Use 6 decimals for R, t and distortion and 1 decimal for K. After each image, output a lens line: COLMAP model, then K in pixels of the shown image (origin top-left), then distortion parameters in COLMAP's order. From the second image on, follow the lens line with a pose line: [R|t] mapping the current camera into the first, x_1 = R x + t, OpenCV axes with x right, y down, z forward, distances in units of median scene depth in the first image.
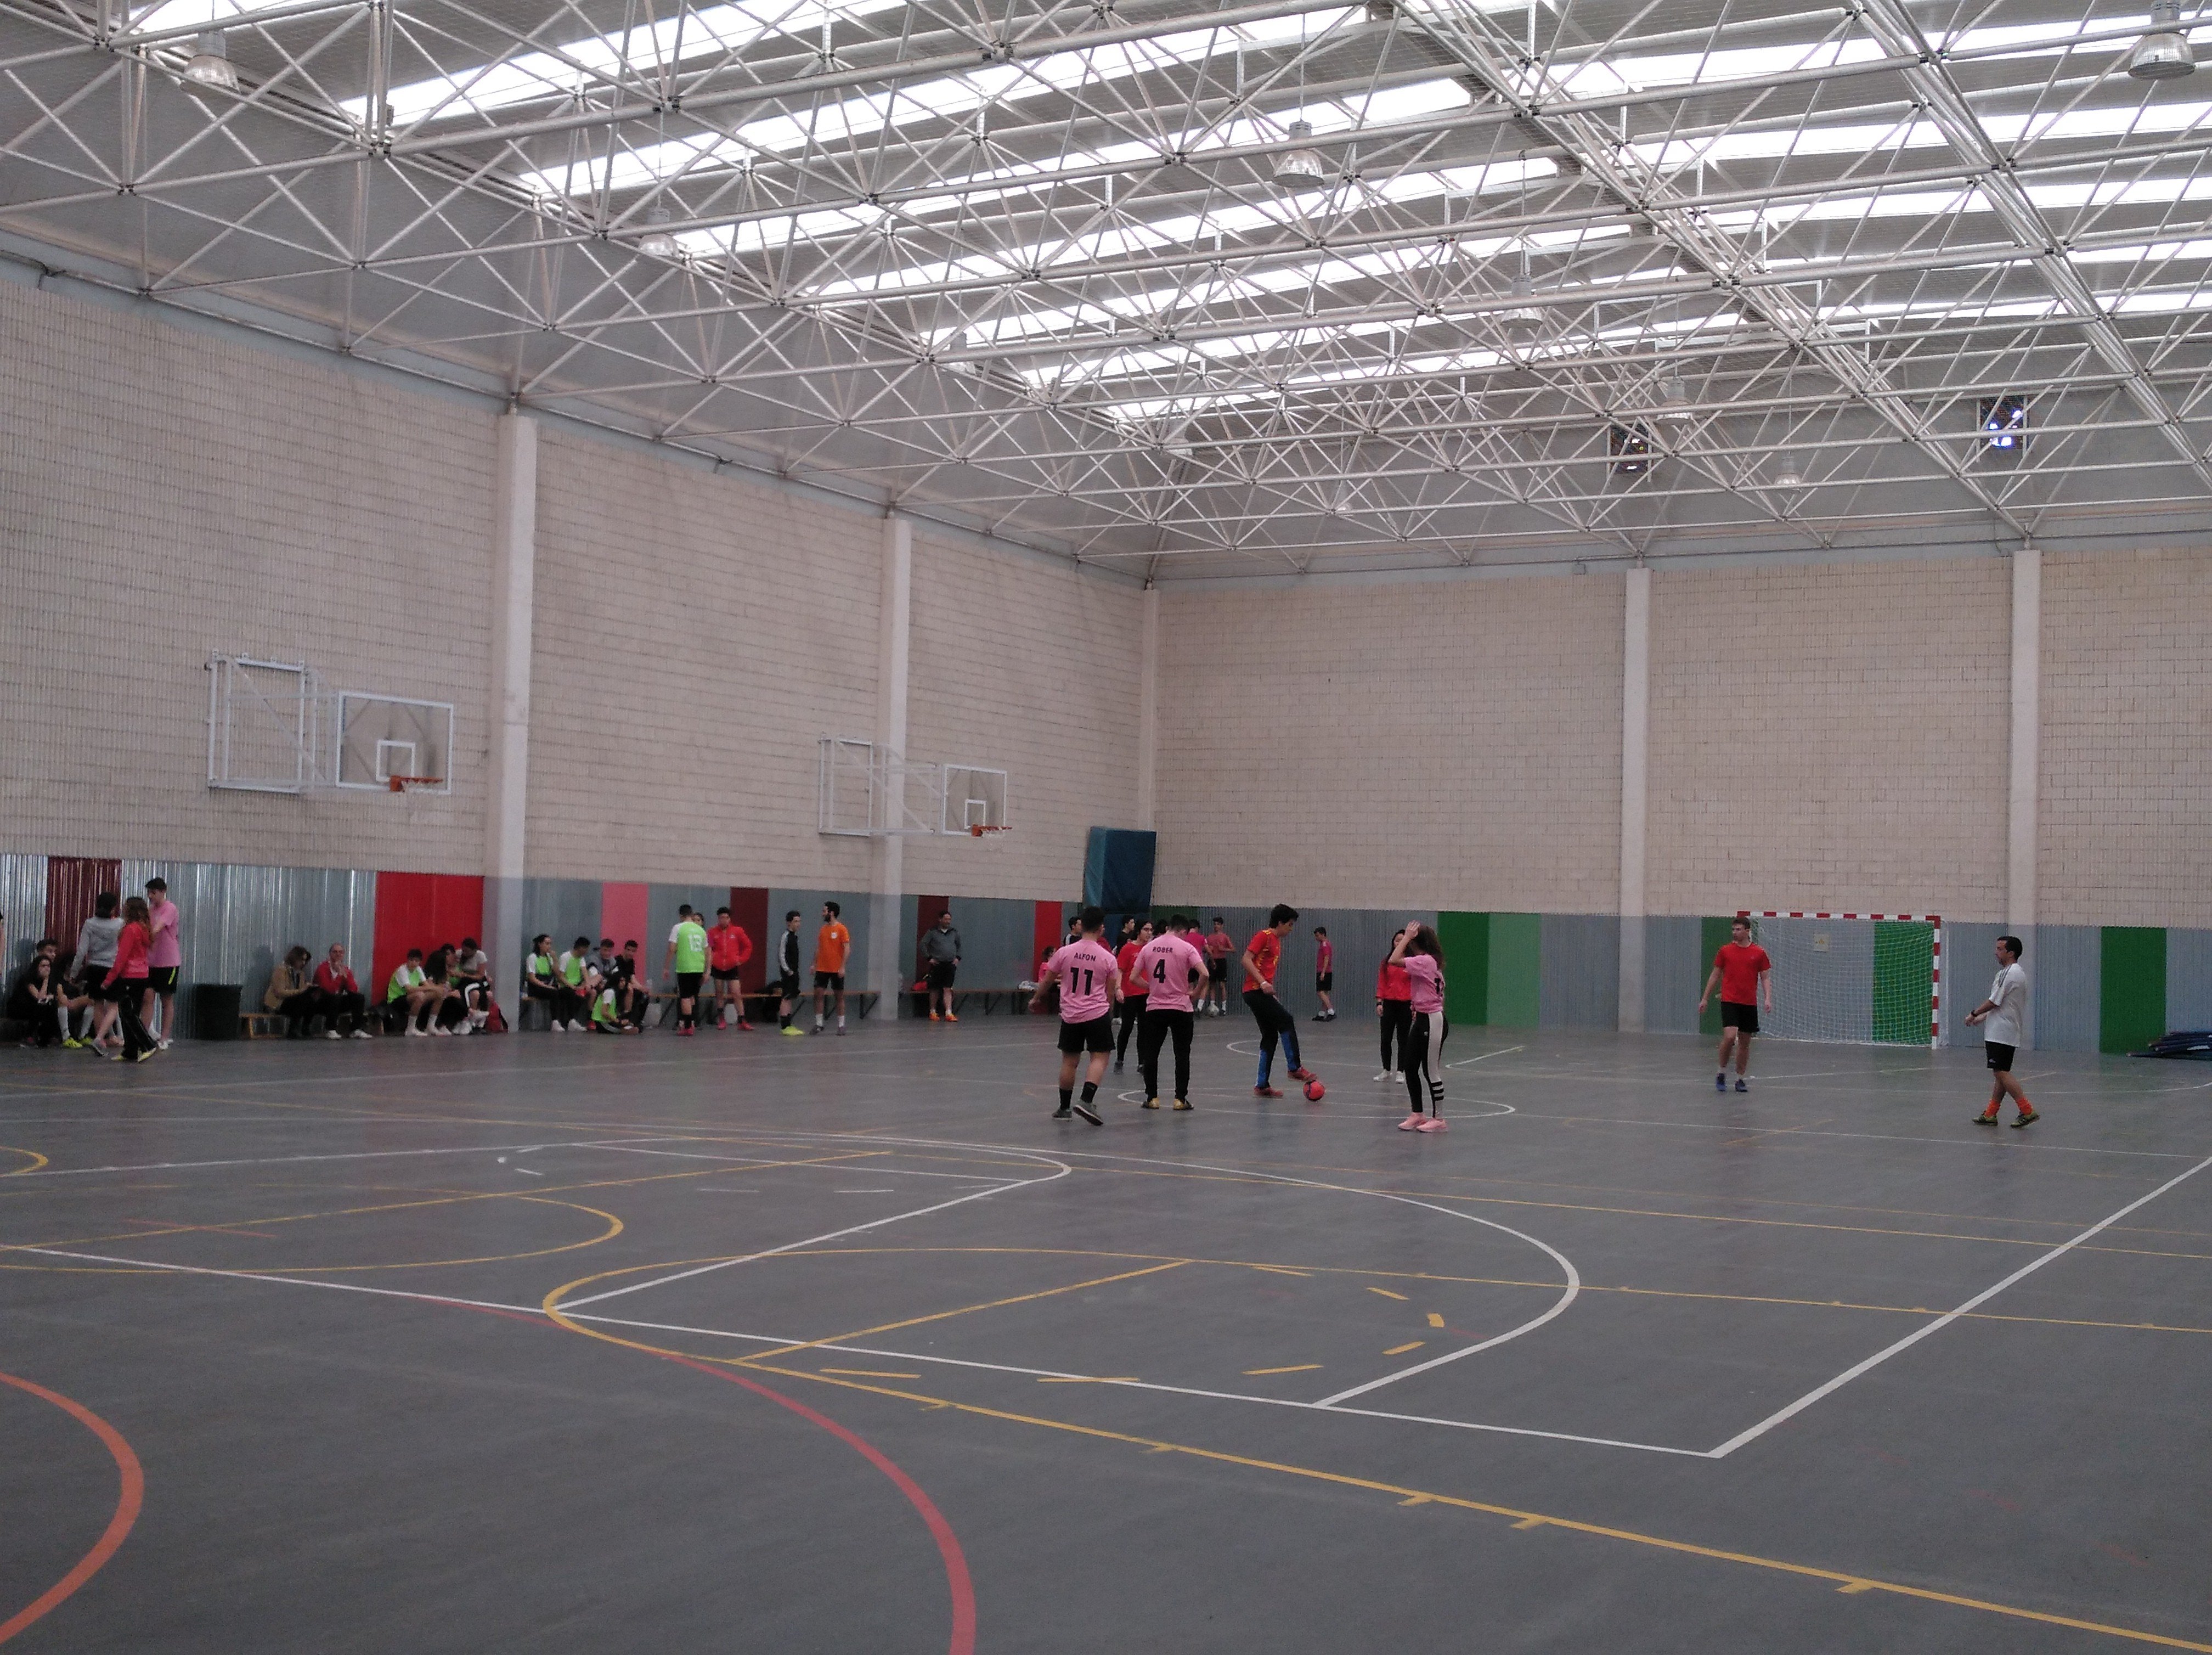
lens RADIAL K [[2605.4, 0, 1107.7], [0, 2605.4, 814.0], [0, 0, 1]] dist [-0.002121, 0.000000]
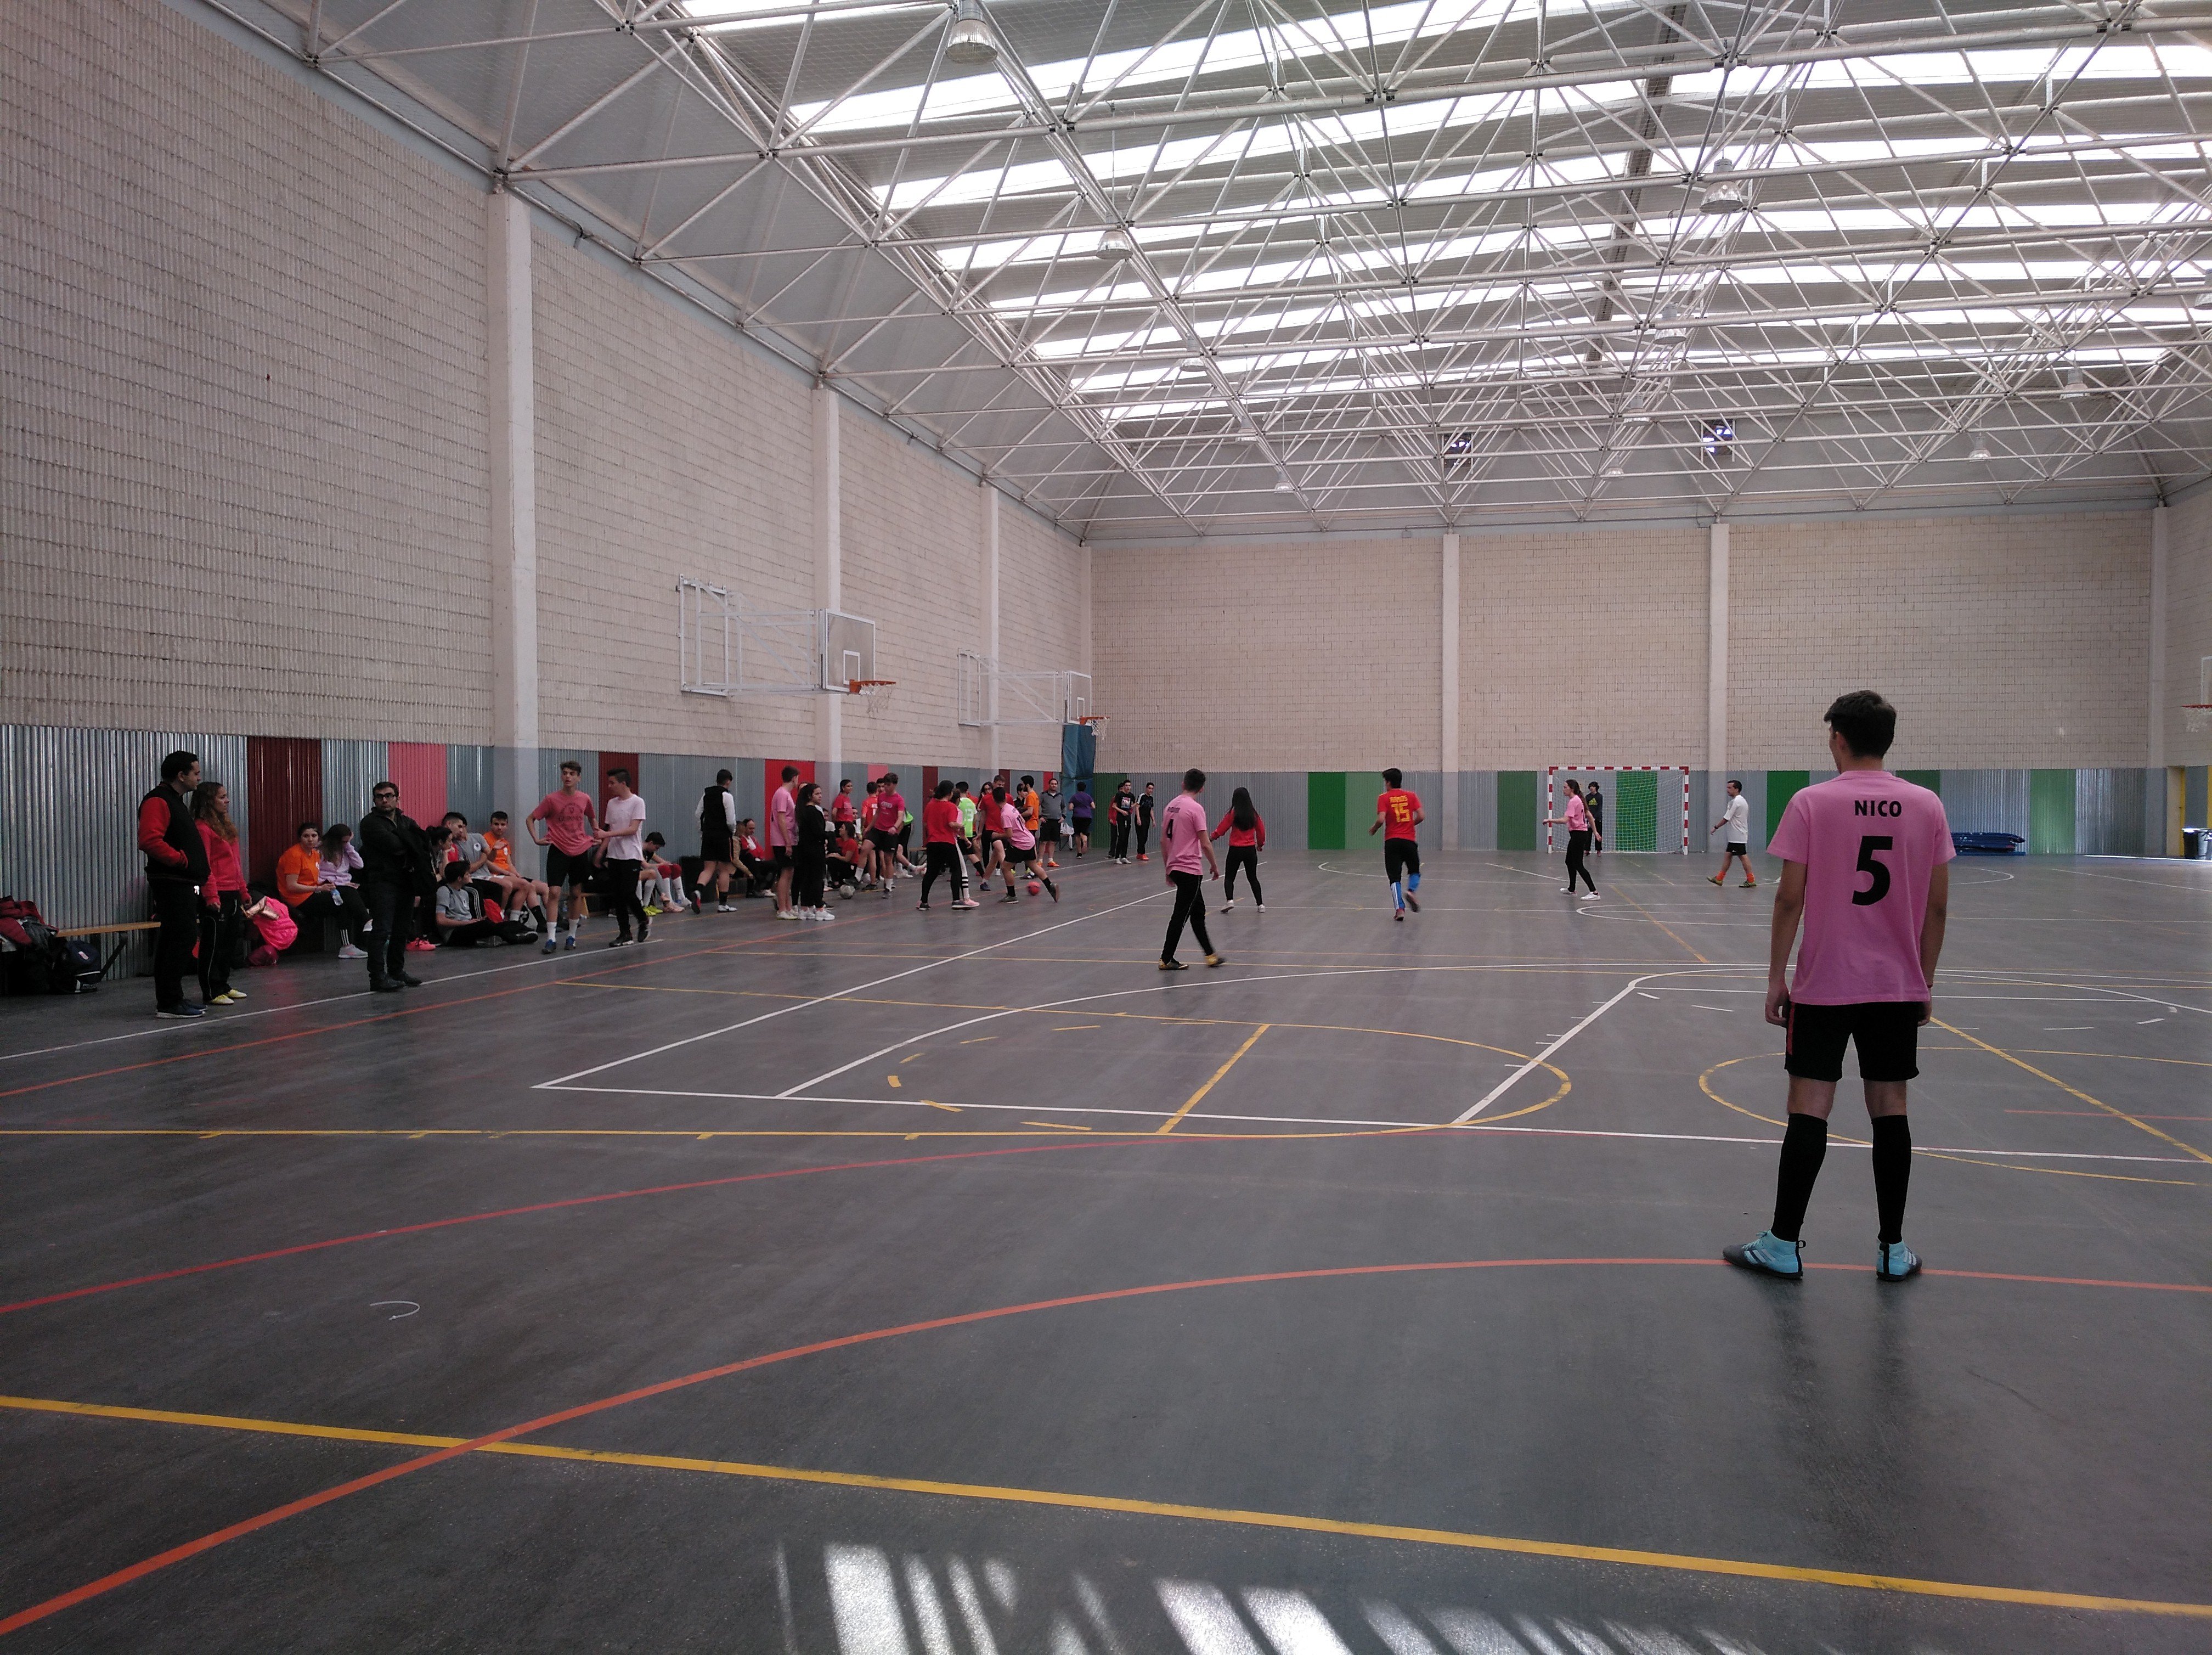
lens RADIAL K [[1685.5, 0, 1104.2], [0, 1685.5, 850.0], [0, 0, 1]] dist [0.011890, -0.012029]
pose [[0.963375, -0.036608, 0.265648, -0.260777], [0.014772, 0.996378, 0.083736, 0.000274], [-0.267751, -0.076745, 0.960427, 0.141161]]
